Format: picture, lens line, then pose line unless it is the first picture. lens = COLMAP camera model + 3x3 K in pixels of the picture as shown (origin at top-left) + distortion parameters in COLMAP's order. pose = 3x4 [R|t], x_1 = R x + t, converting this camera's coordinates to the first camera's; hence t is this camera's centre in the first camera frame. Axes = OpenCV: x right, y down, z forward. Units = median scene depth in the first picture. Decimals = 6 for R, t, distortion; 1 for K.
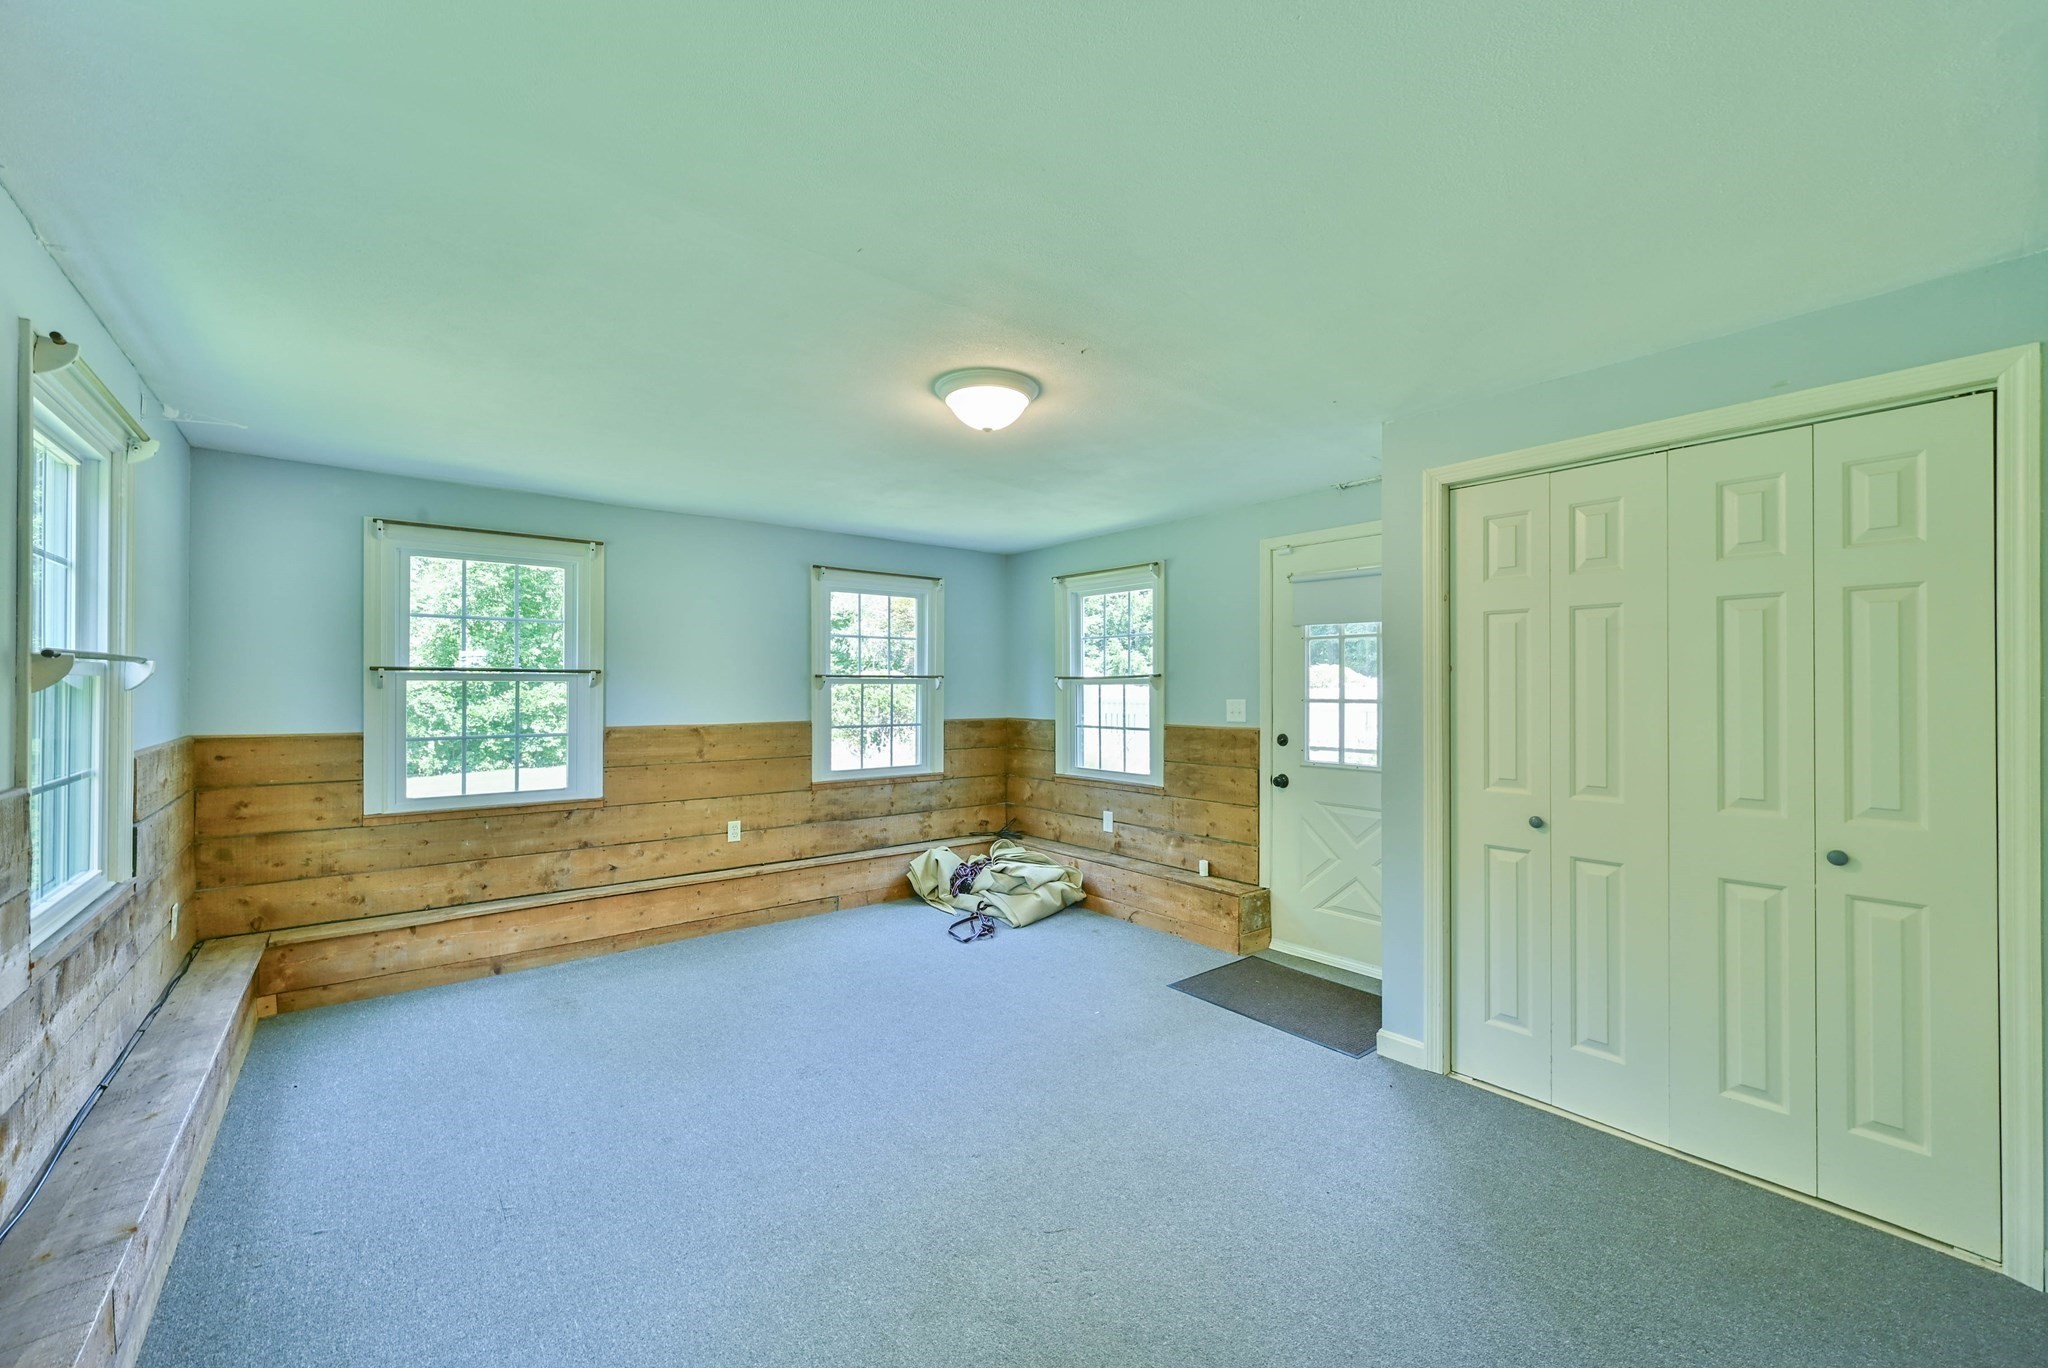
lens RADIAL K [[807.3, 0, 1023.7], [0, 807.3, 701.2], [0, 0, 1]] dist [0.000121, 0.000020]
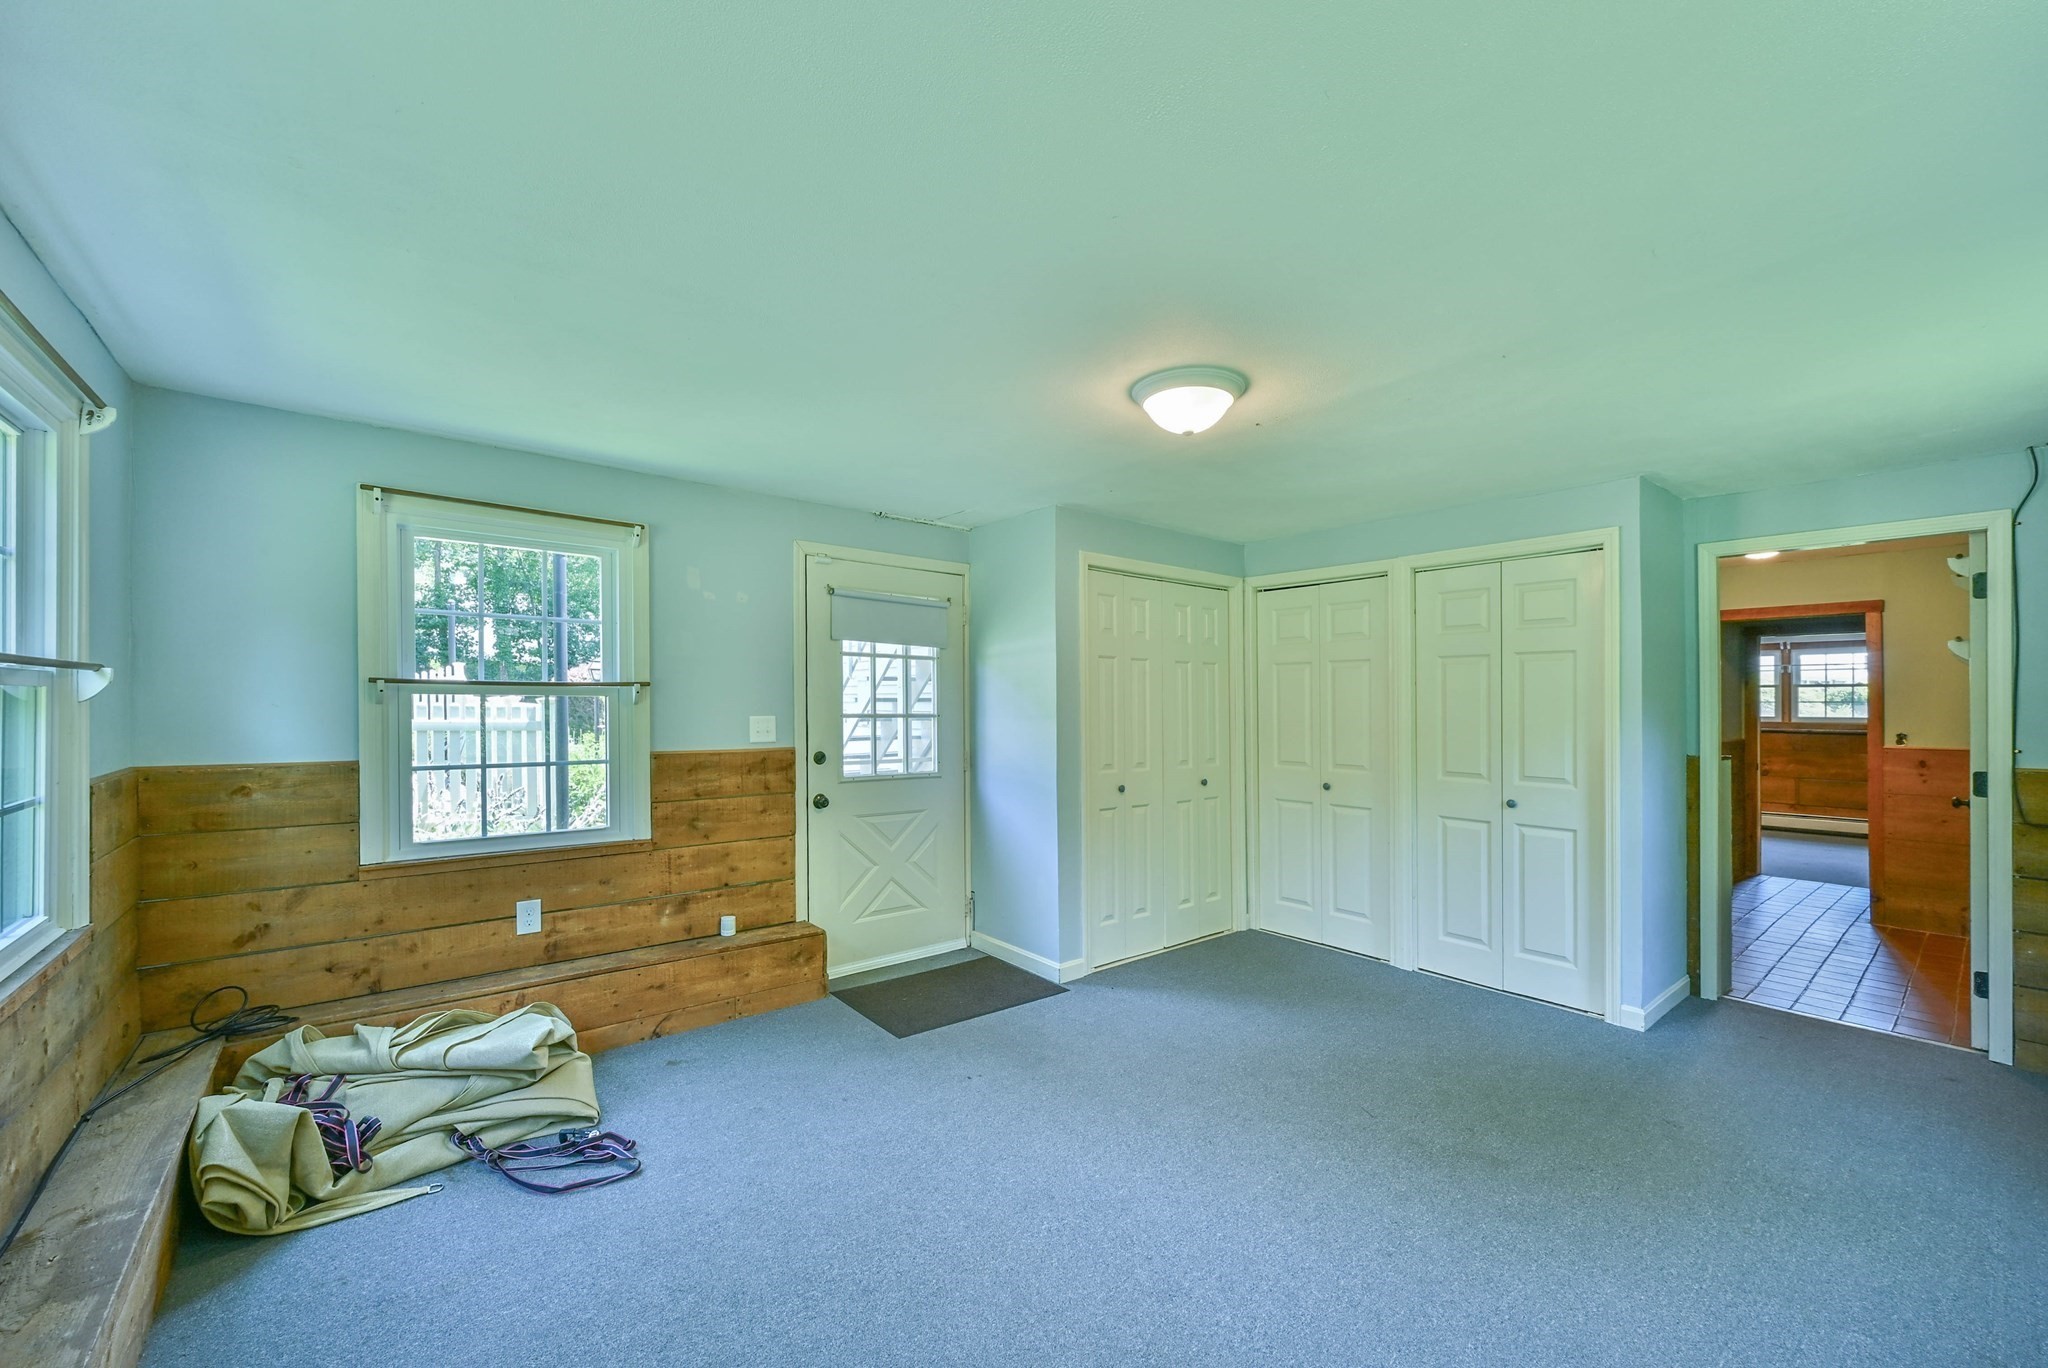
lens RADIAL K [[807.3, 0, 1023.7], [0, 807.3, 701.2], [0, 0, 1]] dist [0.000121, 0.000020]
pose [[0.005373, 0.002983, 0.999981, -0.602168], [0.006654, 0.999973, -0.003019, -0.013753], [-0.999963, 0.006670, 0.005353, 0.721528]]
